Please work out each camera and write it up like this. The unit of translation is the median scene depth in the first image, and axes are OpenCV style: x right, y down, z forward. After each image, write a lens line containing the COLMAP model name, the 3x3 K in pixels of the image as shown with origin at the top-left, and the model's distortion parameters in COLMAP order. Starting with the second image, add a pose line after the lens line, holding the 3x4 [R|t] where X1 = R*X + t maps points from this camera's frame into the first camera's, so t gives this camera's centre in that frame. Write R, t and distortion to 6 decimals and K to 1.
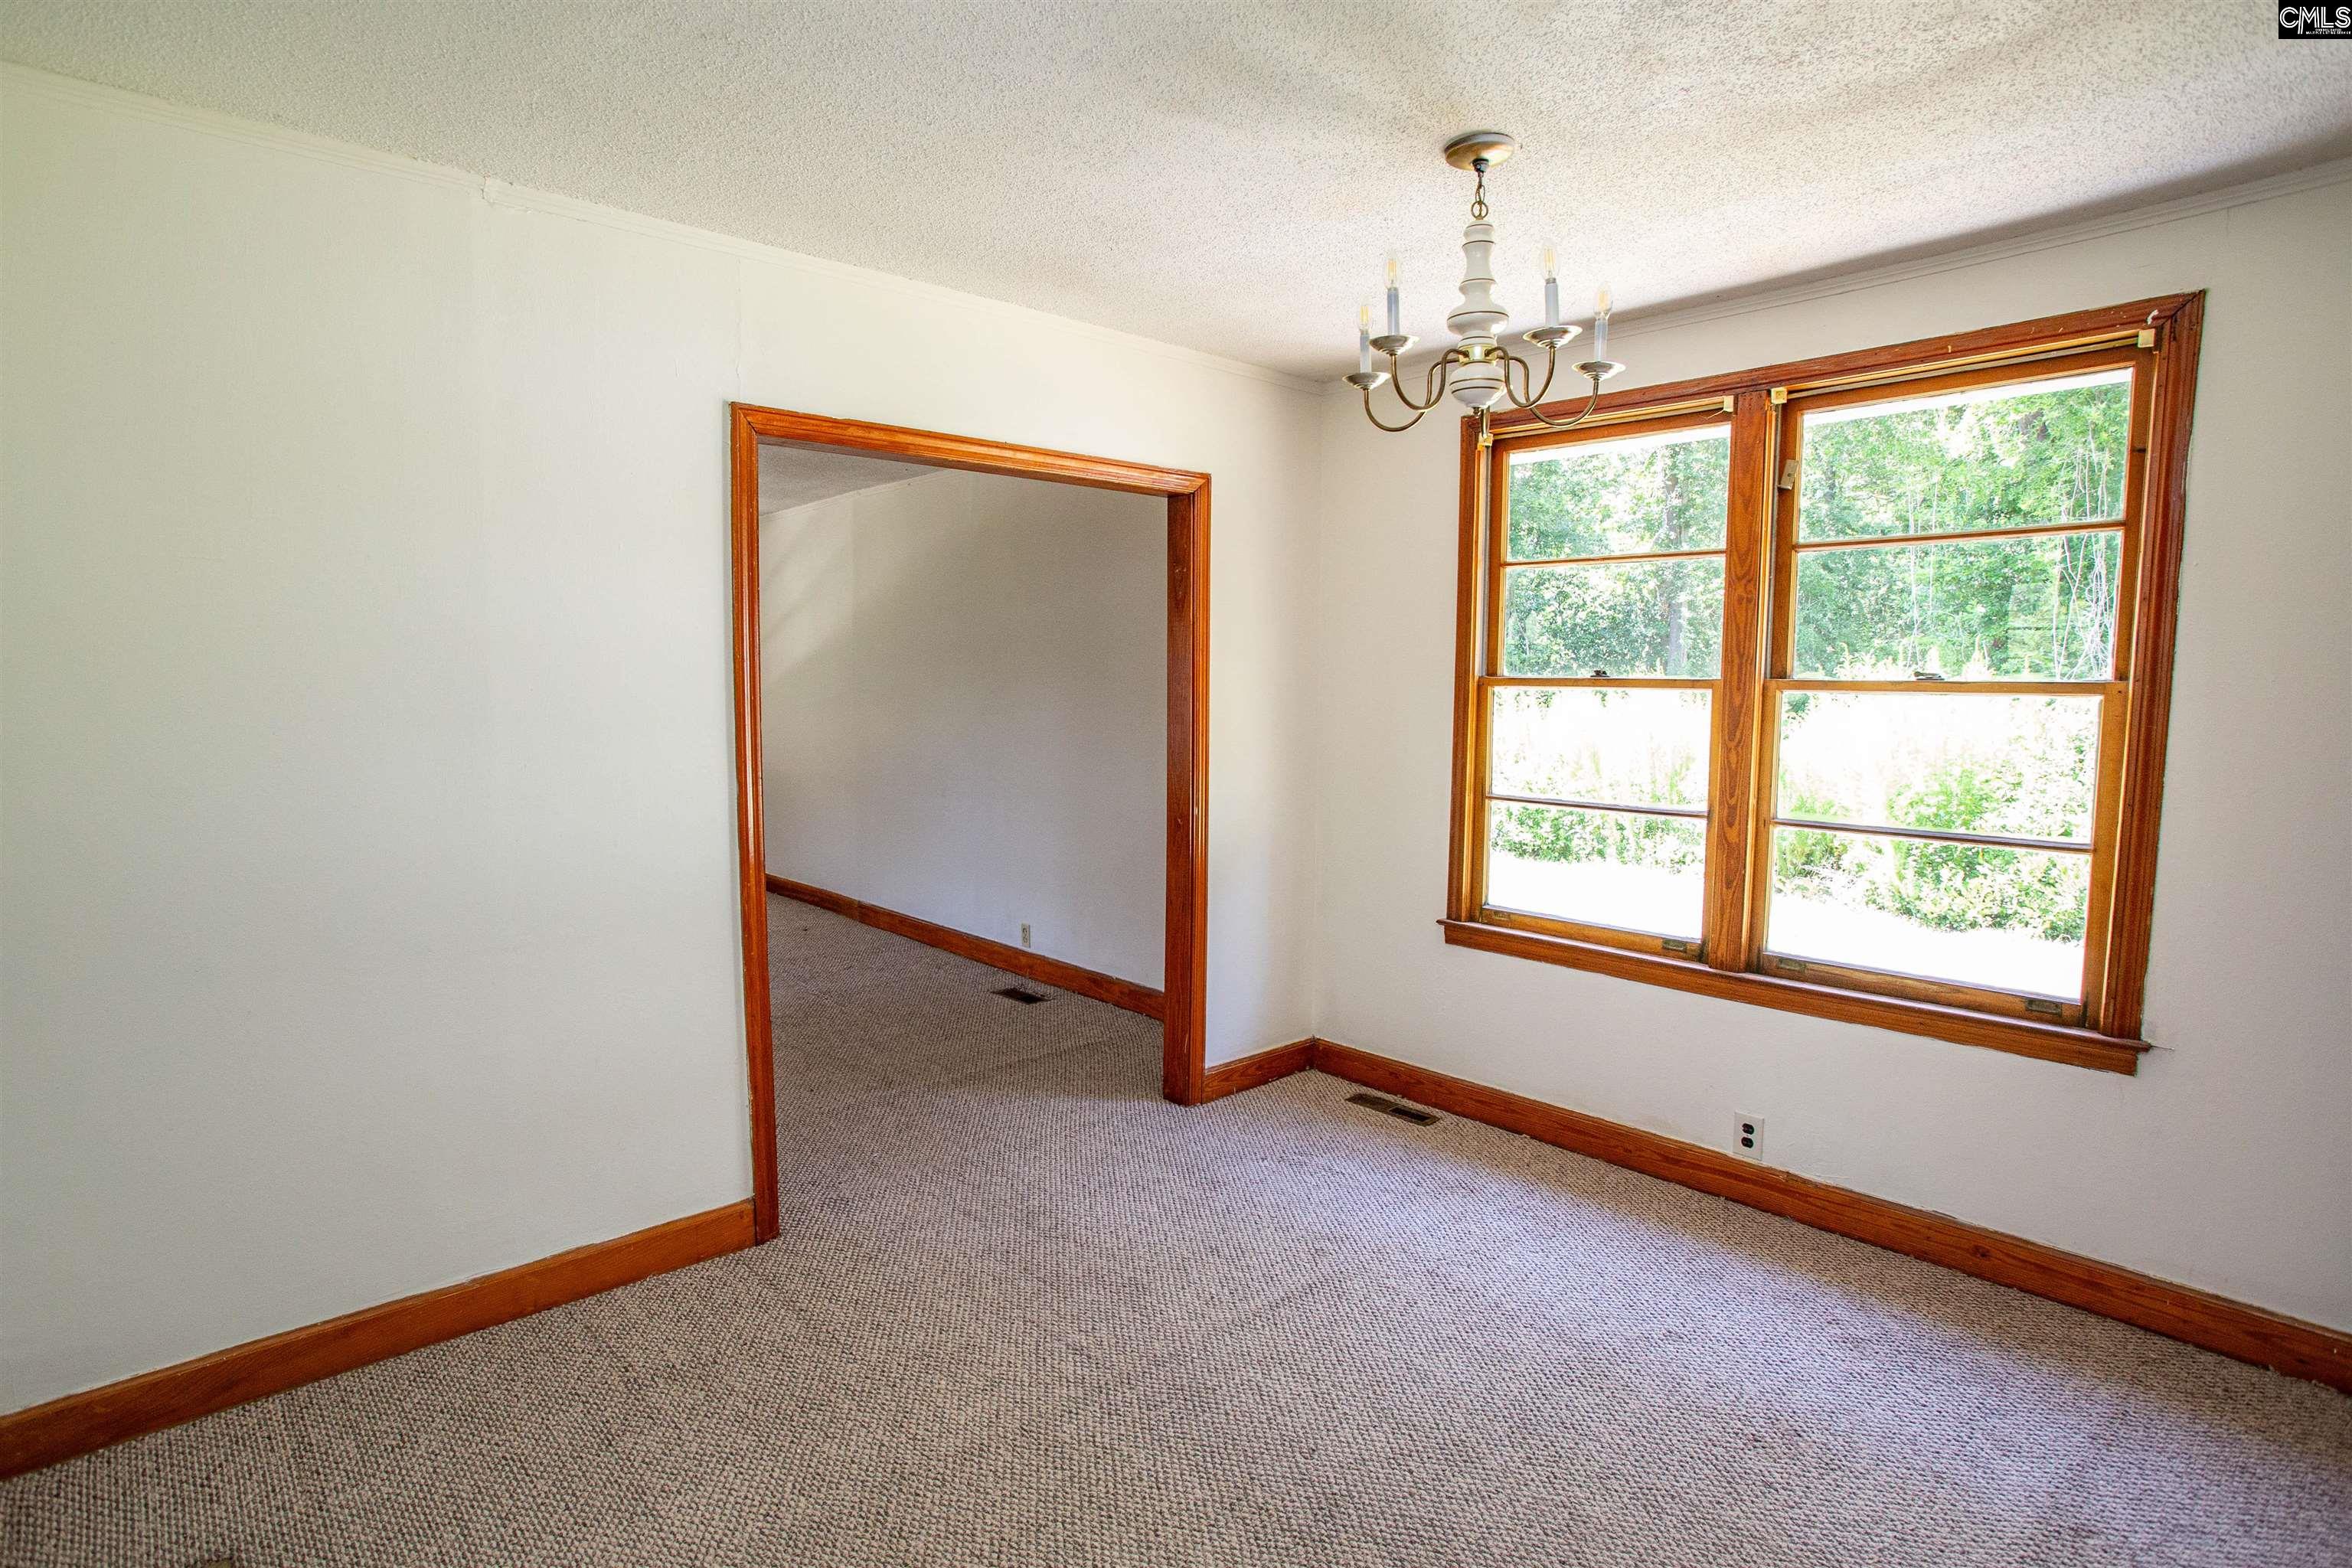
lens RADIAL K [[1173.5, 0, 1122.1], [0, 1173.5, 796.3], [0, 0, 1]] dist [-0.077728, 0.032823]
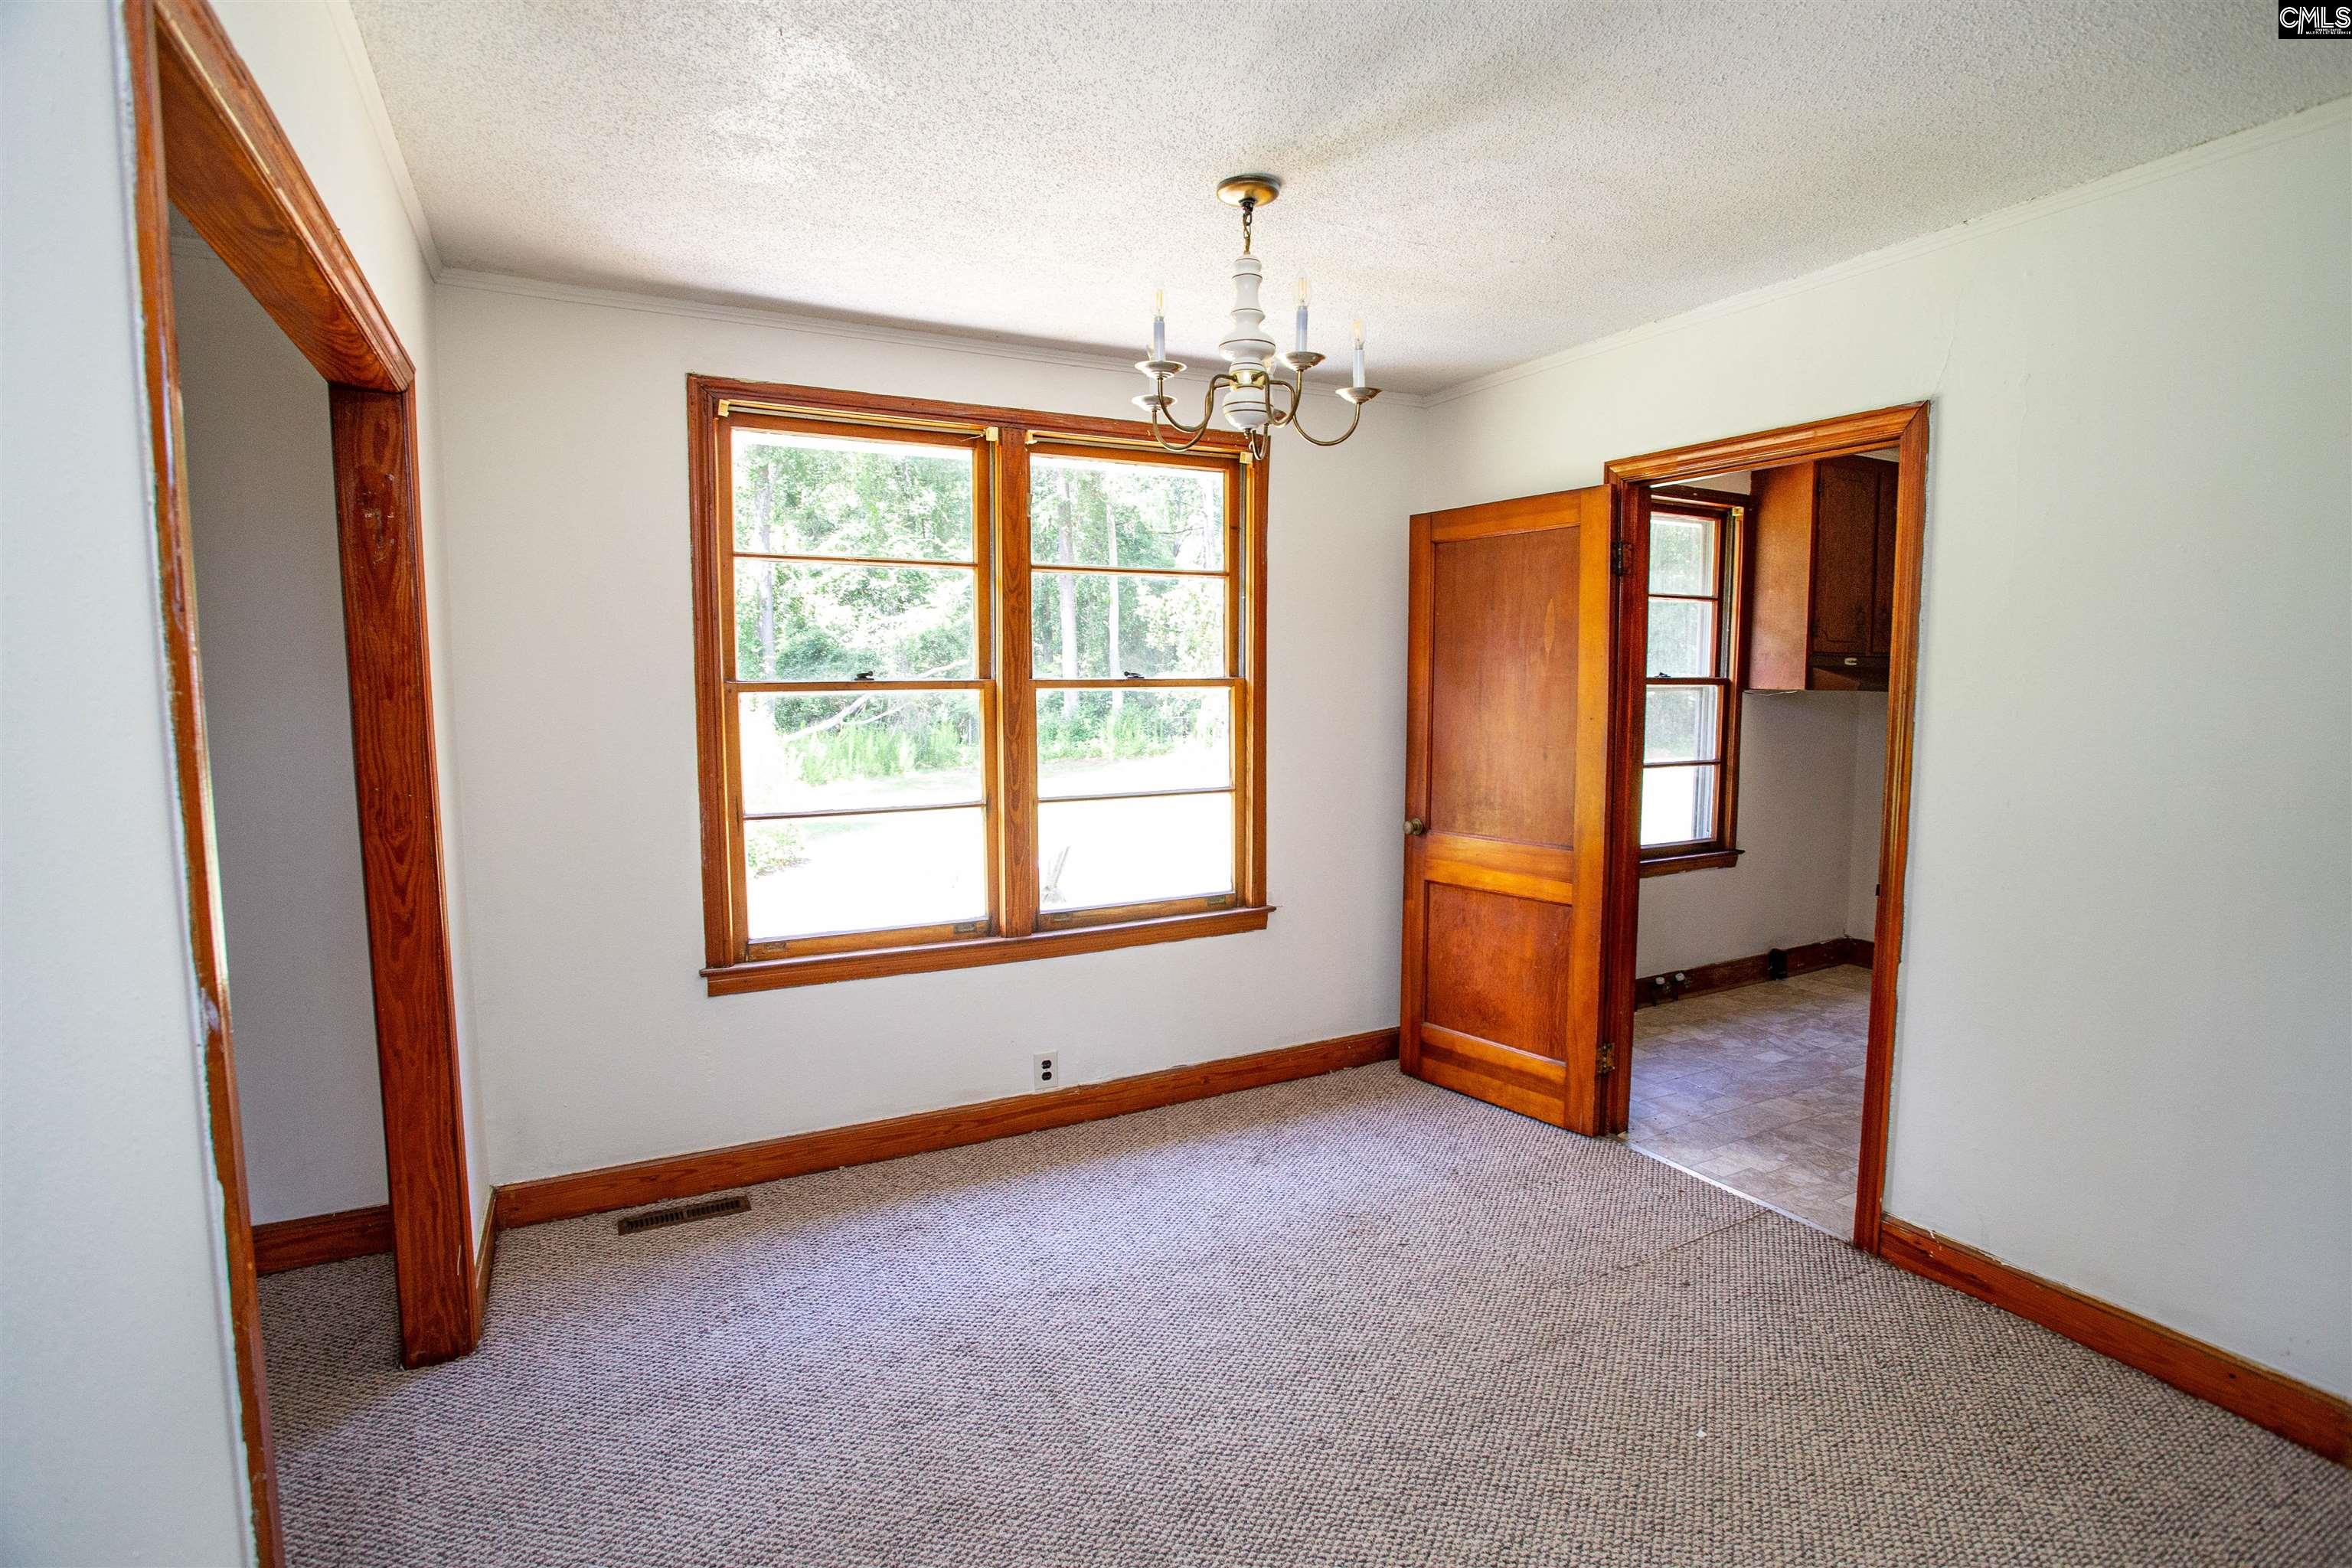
lens RADIAL K [[1173.5, 0, 1122.1], [0, 1173.5, 796.3], [0, 0, 1]] dist [-0.077728, 0.032823]
pose [[0.231209, -0.098223, 0.967933, -0.574723], [0.102335, 0.991827, 0.076203, -0.065193], [-0.967507, 0.081435, 0.239371, 0.630613]]
